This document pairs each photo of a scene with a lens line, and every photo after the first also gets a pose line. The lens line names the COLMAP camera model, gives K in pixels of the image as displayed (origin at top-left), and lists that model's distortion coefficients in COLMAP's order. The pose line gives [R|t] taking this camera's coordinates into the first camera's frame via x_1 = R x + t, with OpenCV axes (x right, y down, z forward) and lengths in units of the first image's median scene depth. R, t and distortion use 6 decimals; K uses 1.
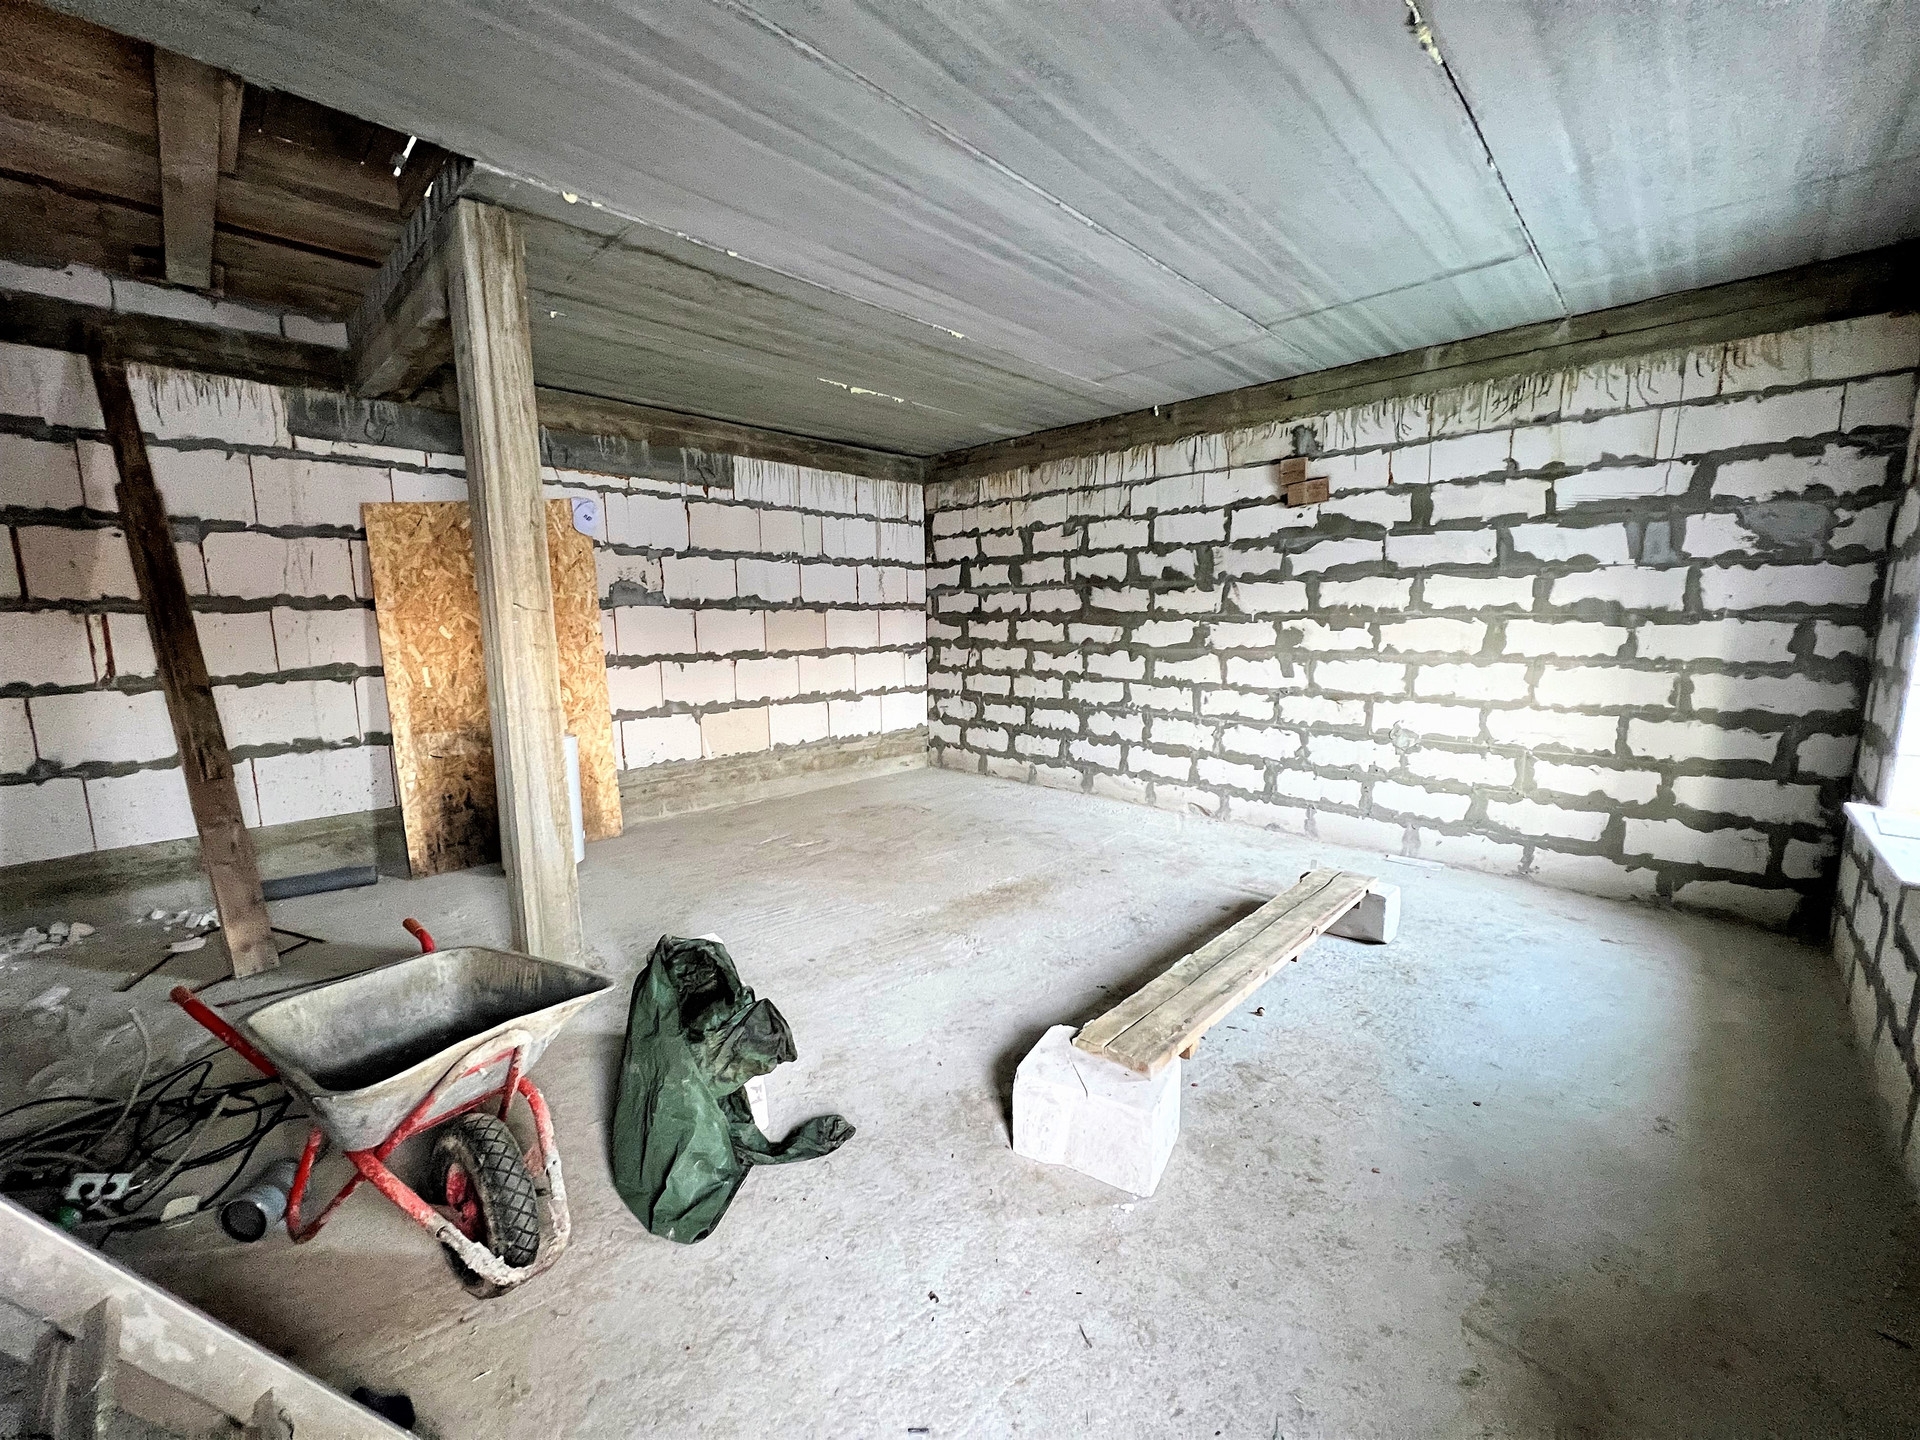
lens RADIAL K [[766.9, 0, 967.4], [0, 766.9, 719.2], [0, 0, 1]] dist [0.001099, -0.000837]
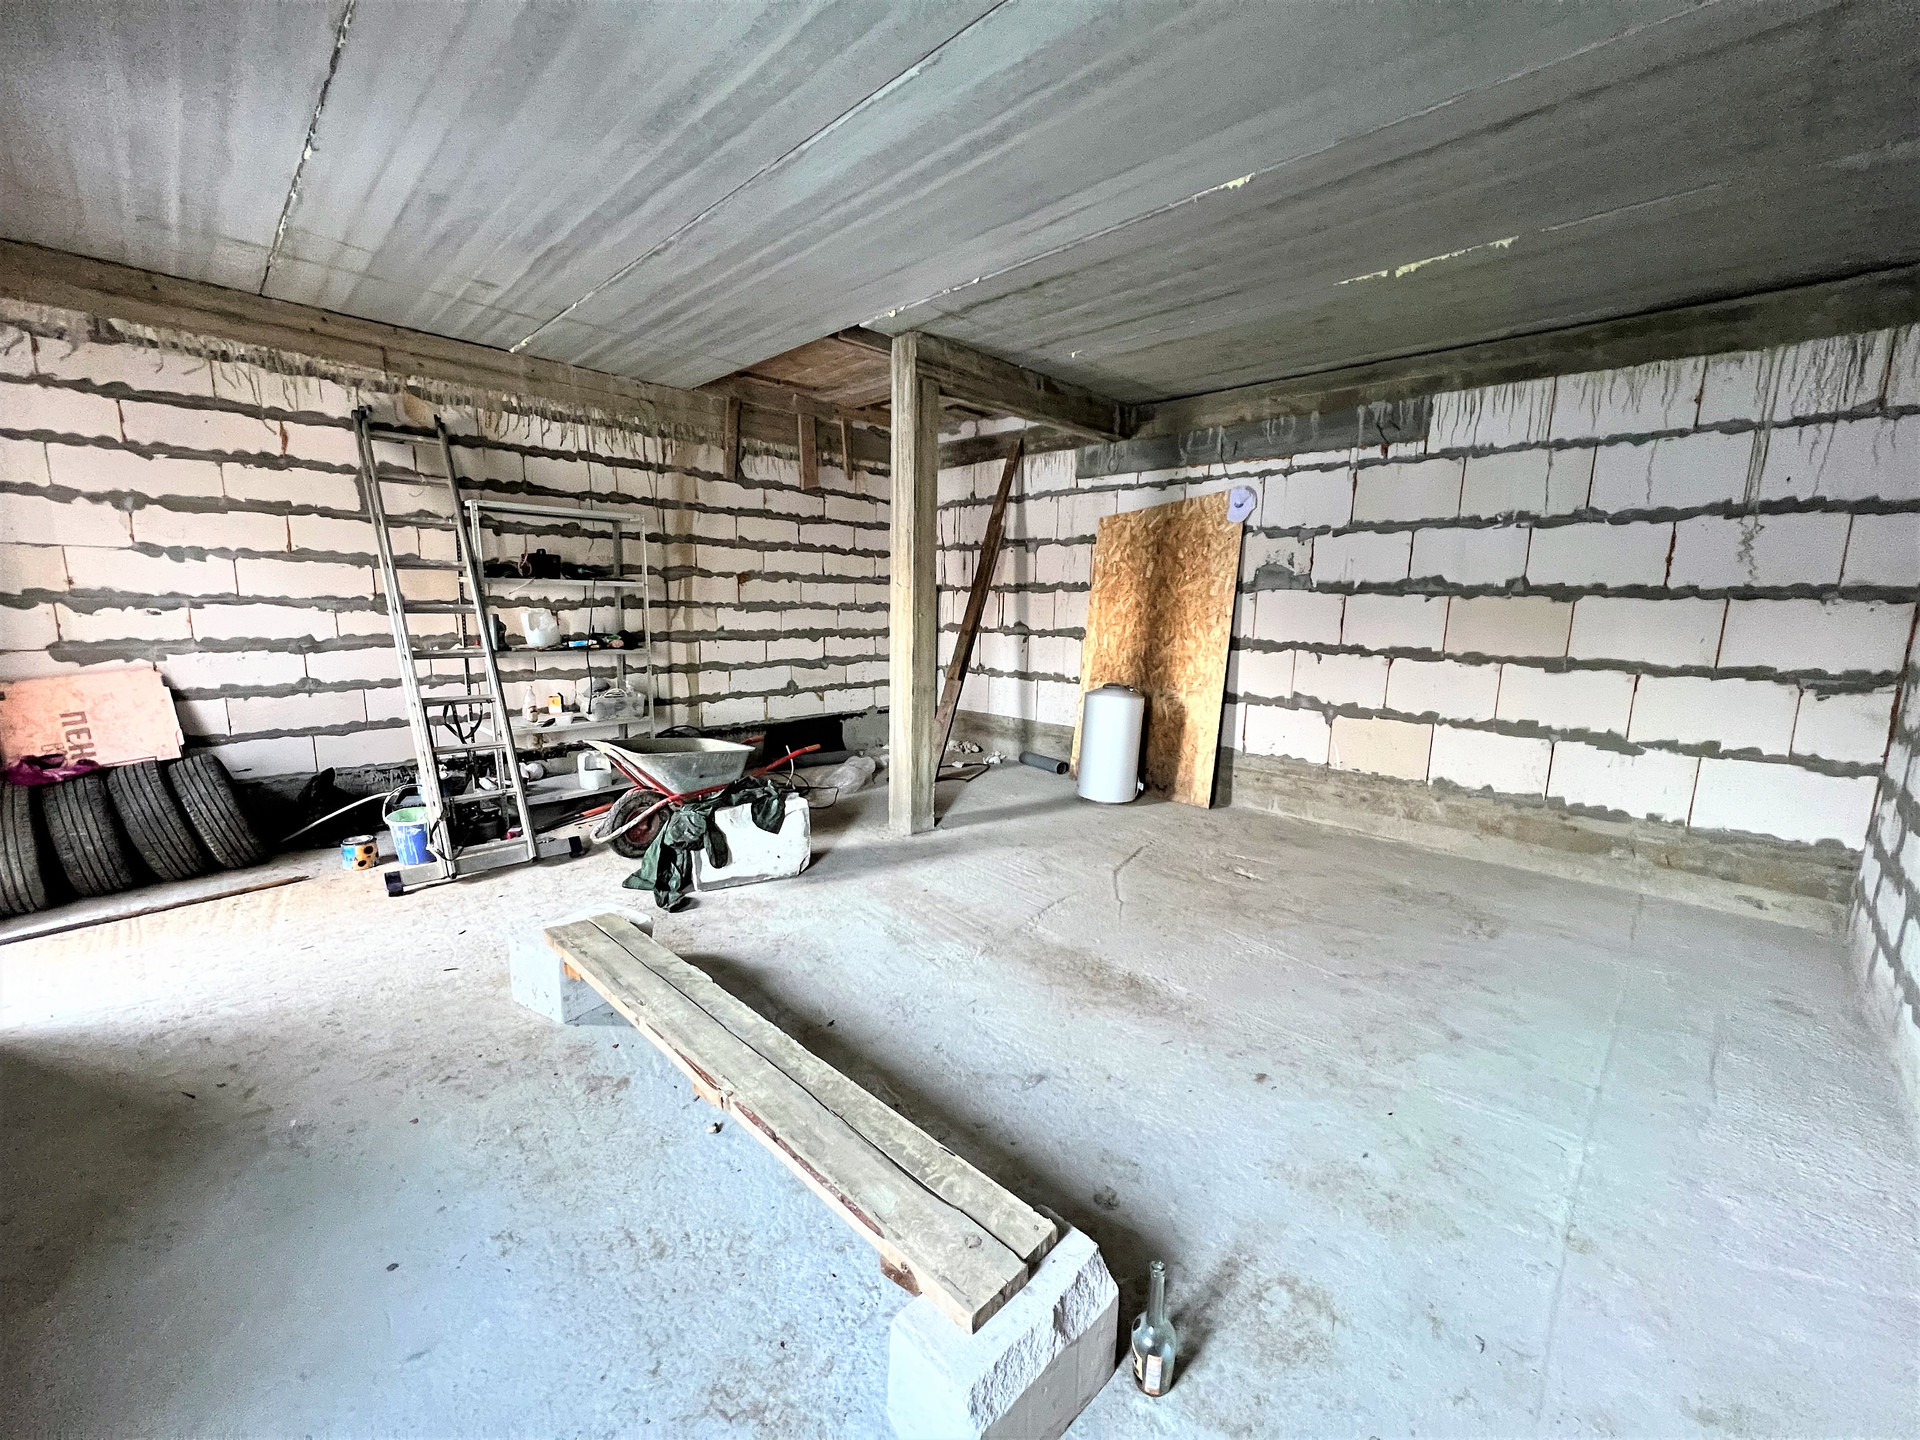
lens RADIAL K [[766.9, 0, 967.4], [0, 766.9, 719.2], [0, 0, 1]] dist [0.001099, -0.000837]
pose [[-0.007683, 0.160232, -0.987049, 0.554542], [-0.157653, 0.974540, 0.159428, -0.081240], [0.987465, 0.156836, 0.017774, 0.621897]]
